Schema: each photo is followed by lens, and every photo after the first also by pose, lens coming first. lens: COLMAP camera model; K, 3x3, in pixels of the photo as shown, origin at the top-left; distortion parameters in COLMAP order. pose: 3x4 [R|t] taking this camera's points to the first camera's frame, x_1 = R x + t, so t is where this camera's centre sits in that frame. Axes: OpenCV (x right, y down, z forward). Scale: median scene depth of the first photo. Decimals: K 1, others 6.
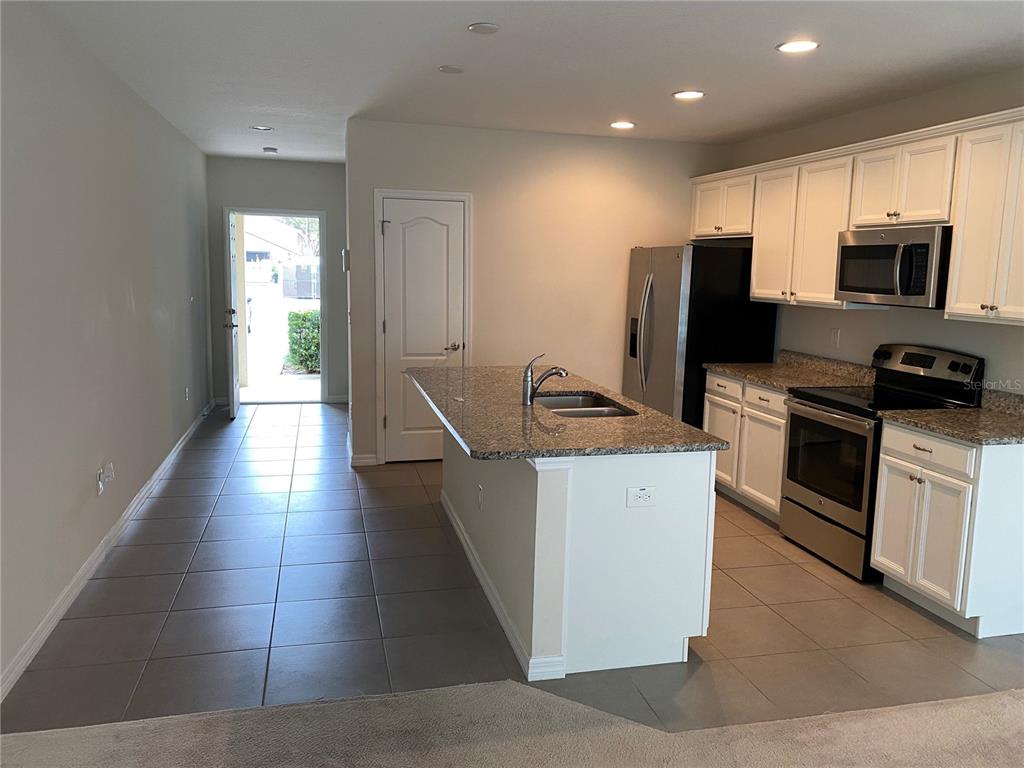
lens RADIAL K [[789.9, 0, 513.7], [0, 789.9, 379.5], [0, 0, 1]] dist [0.053482, -0.065967]
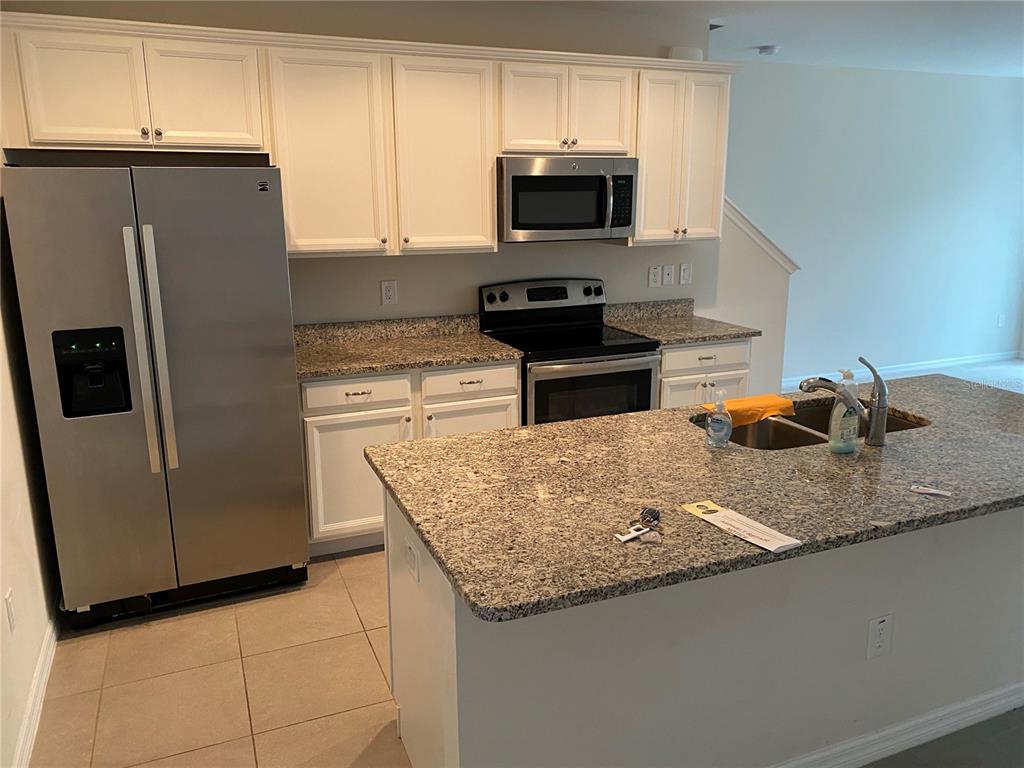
lens RADIAL K [[789.9, 0, 514.9], [0, 789.9, 379.1], [0, 0, 1]] dist [0.053482, -0.065967]
pose [[-0.168688, -0.248763, 0.953762, -0.485324], [0.142520, 0.951304, 0.273329, -0.211696], [-0.975311, 0.182037, -0.125020, 1.263715]]
